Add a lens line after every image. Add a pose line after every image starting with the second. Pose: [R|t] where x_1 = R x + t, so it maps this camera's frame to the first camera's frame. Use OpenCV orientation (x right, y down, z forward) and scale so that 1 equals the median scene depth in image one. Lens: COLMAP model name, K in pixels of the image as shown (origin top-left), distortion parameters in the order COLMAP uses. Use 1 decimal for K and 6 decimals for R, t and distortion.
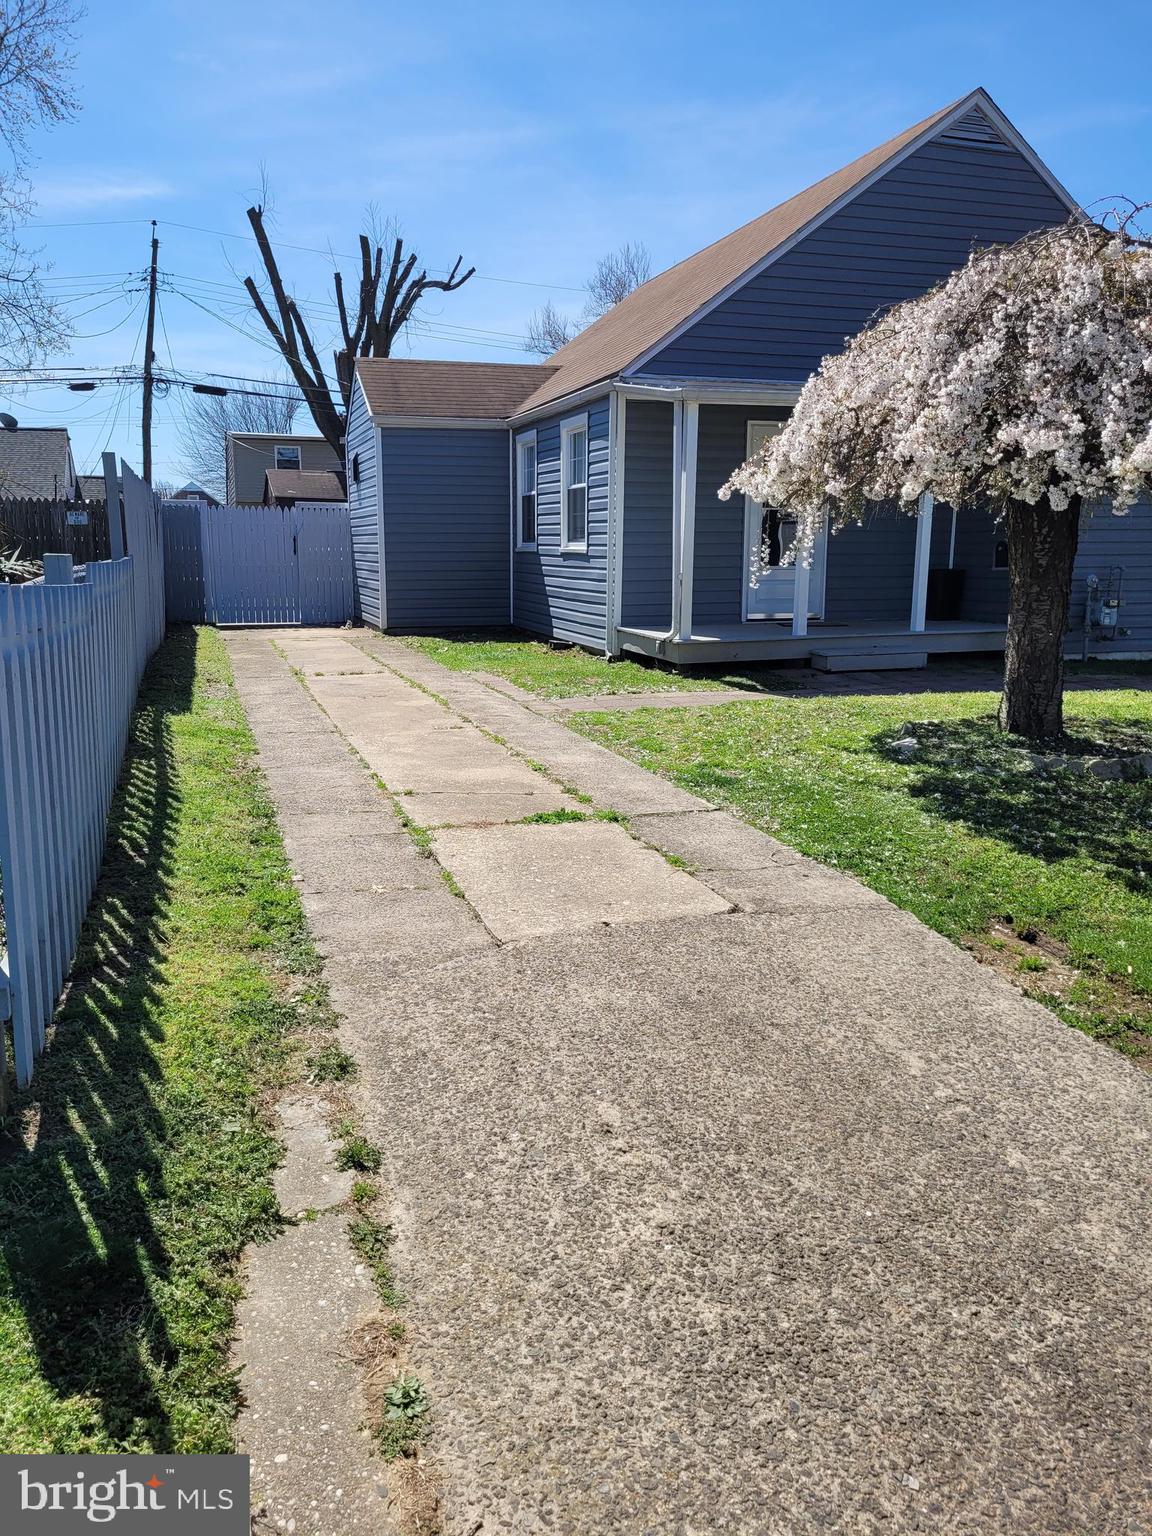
lens RADIAL K [[1149.4, 0, 567.5], [0, 1149.4, 765.5], [0, 0, 1]] dist [0.061158, -0.047172]
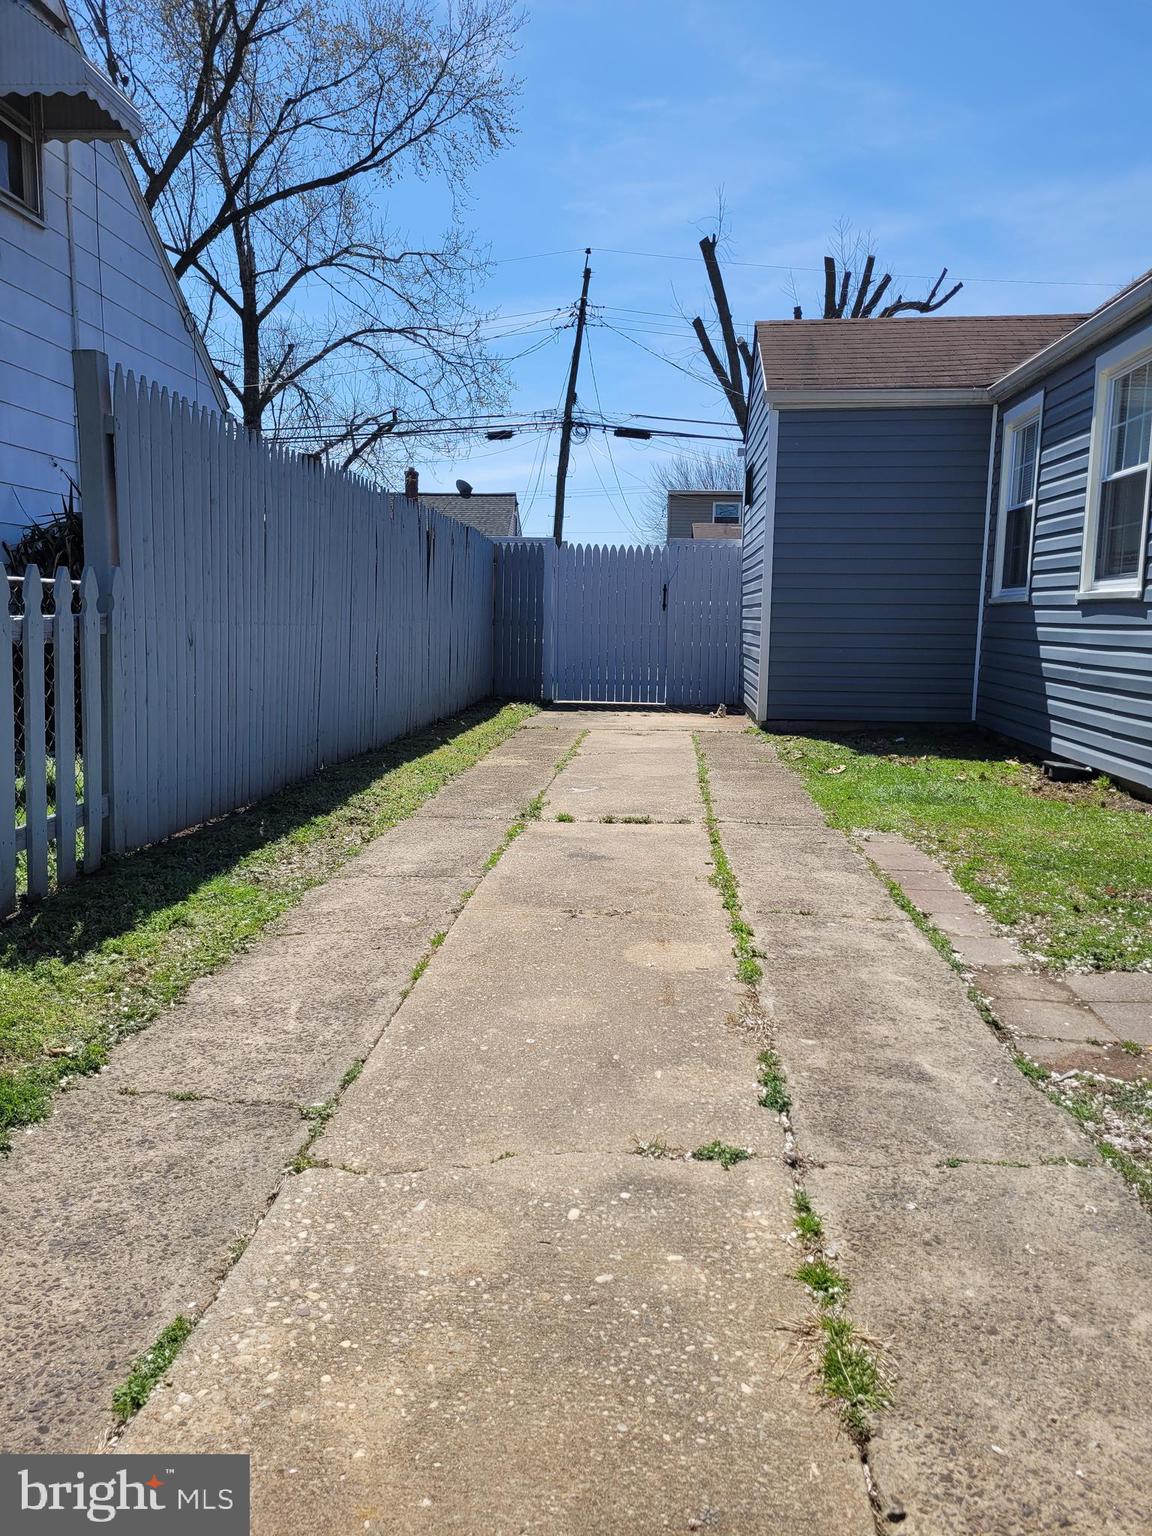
lens RADIAL K [[1149.4, 0, 574.0], [0, 1149.4, 755.6], [0, 0, 1]] dist [0.061158, -0.047172]
pose [[0.926126, 0.060062, -0.372402, -0.015615], [-0.085970, 0.994869, -0.053343, -0.055963], [0.367287, 0.081417, 0.926537, 0.367039]]
